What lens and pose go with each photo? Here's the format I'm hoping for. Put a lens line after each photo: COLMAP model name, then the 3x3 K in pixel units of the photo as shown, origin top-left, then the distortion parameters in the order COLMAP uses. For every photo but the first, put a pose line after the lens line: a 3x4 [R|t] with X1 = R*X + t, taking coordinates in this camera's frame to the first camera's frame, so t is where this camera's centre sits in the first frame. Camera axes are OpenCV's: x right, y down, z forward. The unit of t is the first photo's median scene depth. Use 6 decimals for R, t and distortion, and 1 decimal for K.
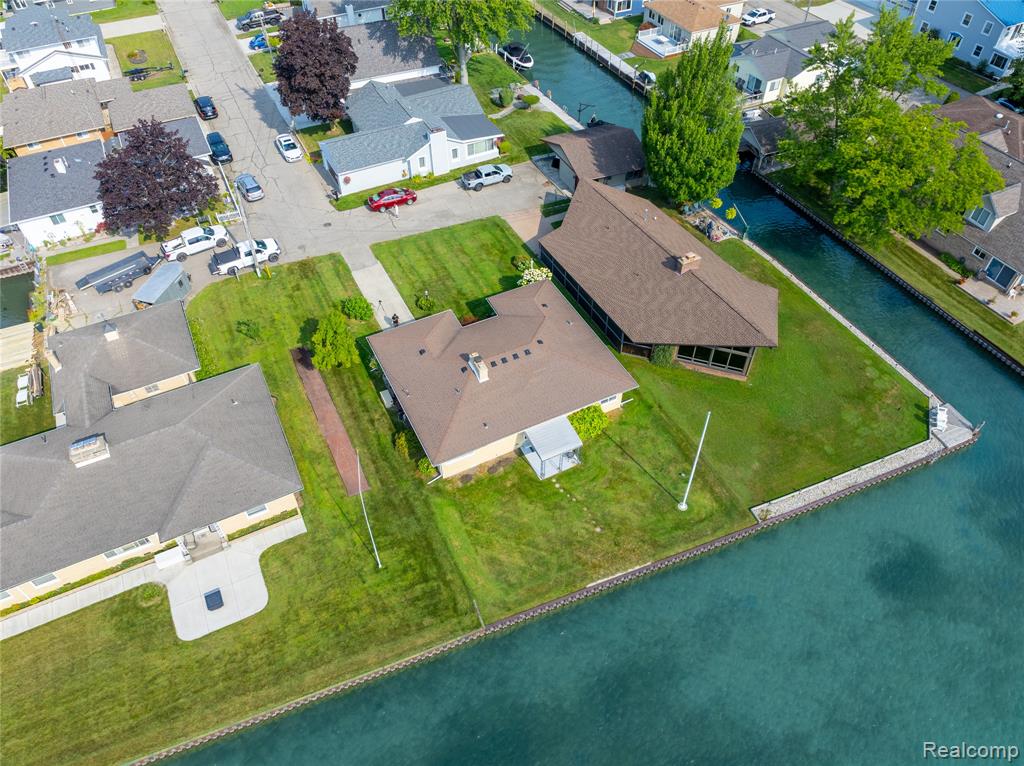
lens RADIAL K [[722.0, 0, 512.0], [0, 722.0, 383.0], [0, 0, 1]] dist [-0.021430, 0.003585]
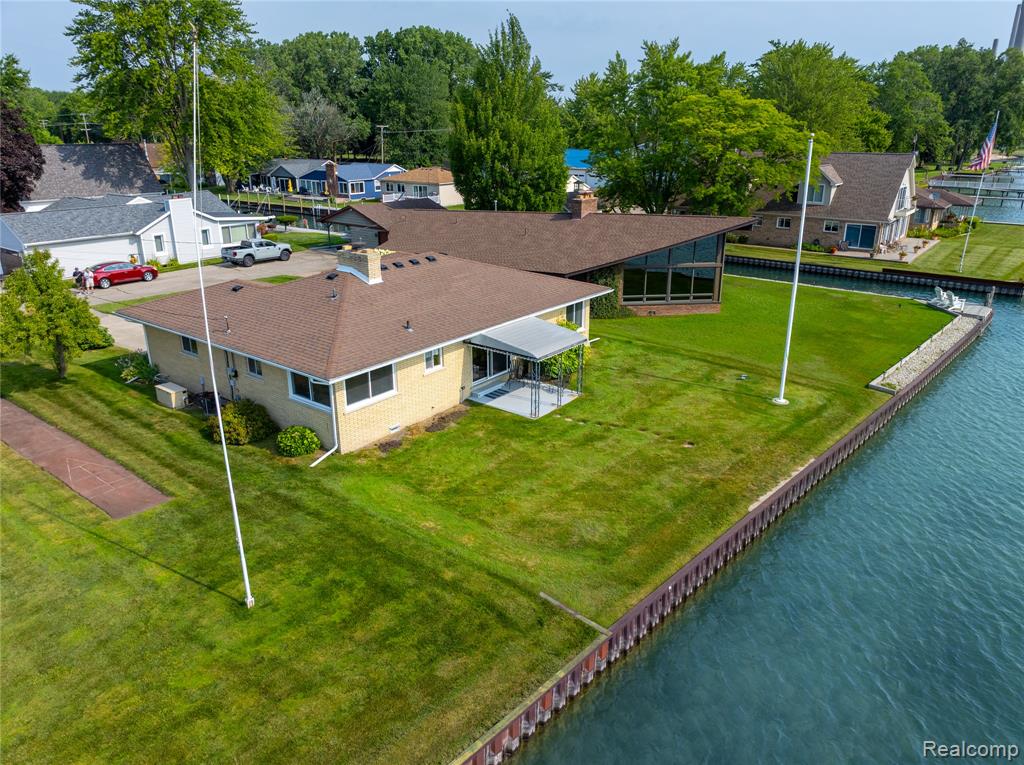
lens RADIAL K [[722.0, 0, 512.0], [0, 722.0, 382.5], [0, 0, 1]] dist [-0.021430, 0.003585]
pose [[0.902306, -0.136313, 0.408978, -0.140406], [0.312739, 0.859939, -0.403361, 0.244939], [-0.296712, 0.491858, 0.818558, 0.451177]]
